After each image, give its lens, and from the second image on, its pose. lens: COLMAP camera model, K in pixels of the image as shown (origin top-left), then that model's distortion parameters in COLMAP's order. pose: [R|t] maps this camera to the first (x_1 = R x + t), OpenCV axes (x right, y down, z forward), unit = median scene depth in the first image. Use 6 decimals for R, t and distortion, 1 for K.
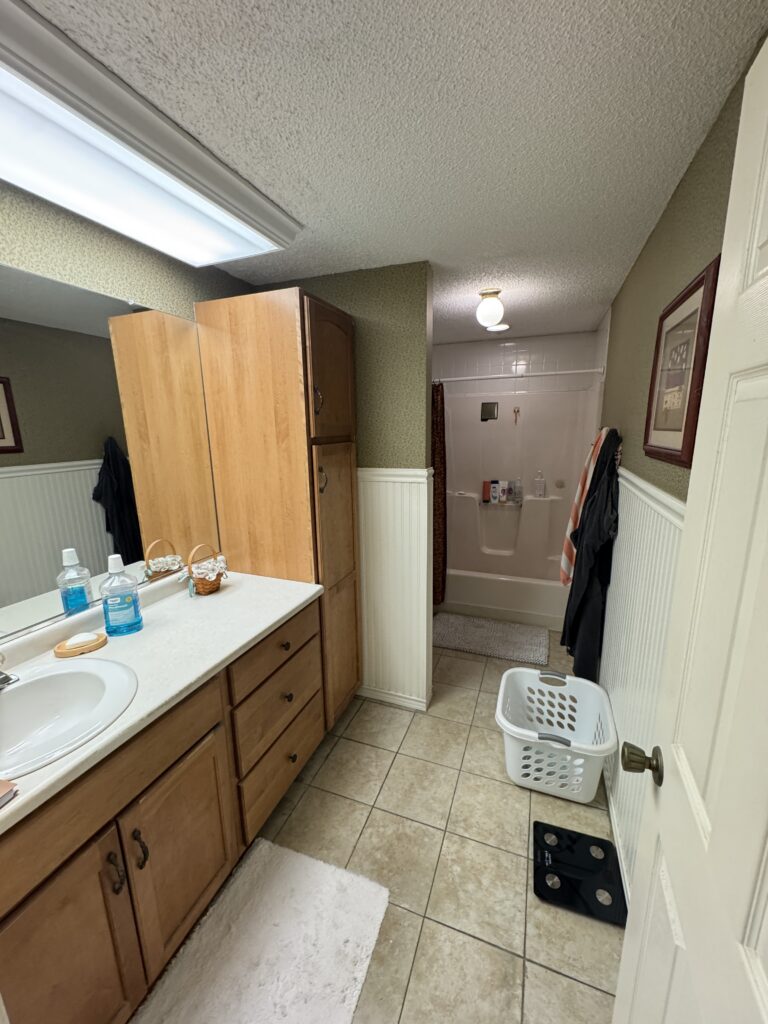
lens RADIAL K [[405.7, 0, 384.0], [0, 405.7, 512.0], [0, 0, 1]] dist [-0.003239, -0.000532]
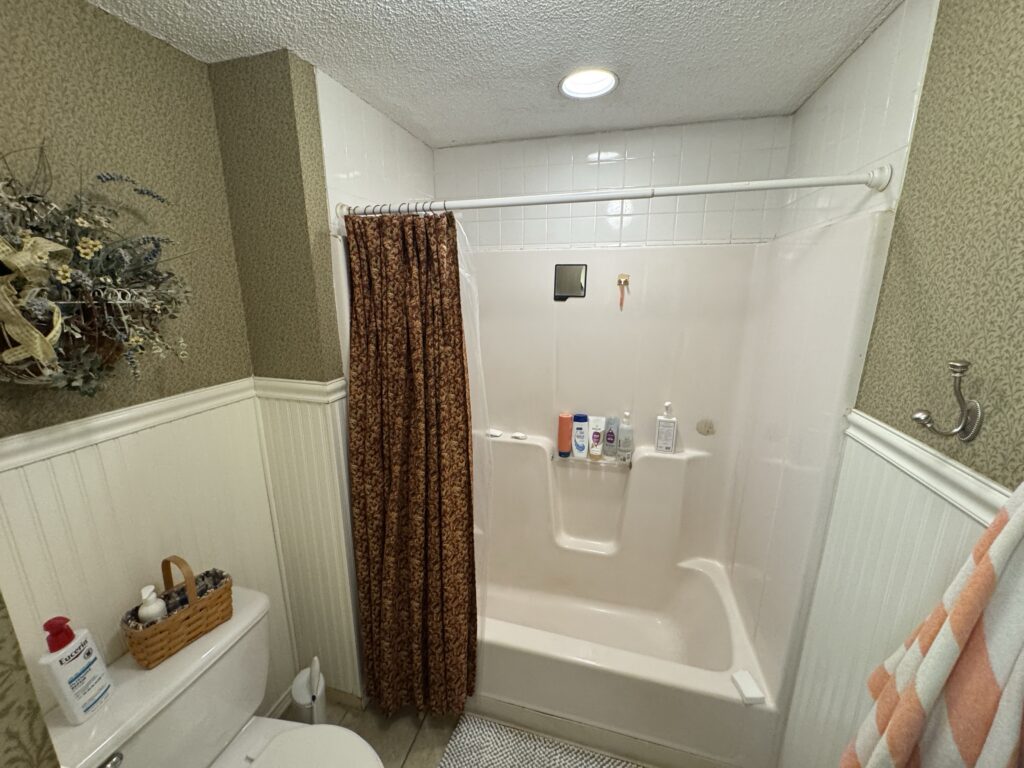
lens RADIAL K [[405.7, 0, 512.0], [0, 405.7, 384.0], [0, 0, 1]] dist [-0.003239, -0.000532]
pose [[0.995004, -0.006824, 0.099606, 0.134696], [0.004261, 0.999655, 0.025920, -0.132461], [-0.099748, -0.025366, 0.994689, 0.494156]]
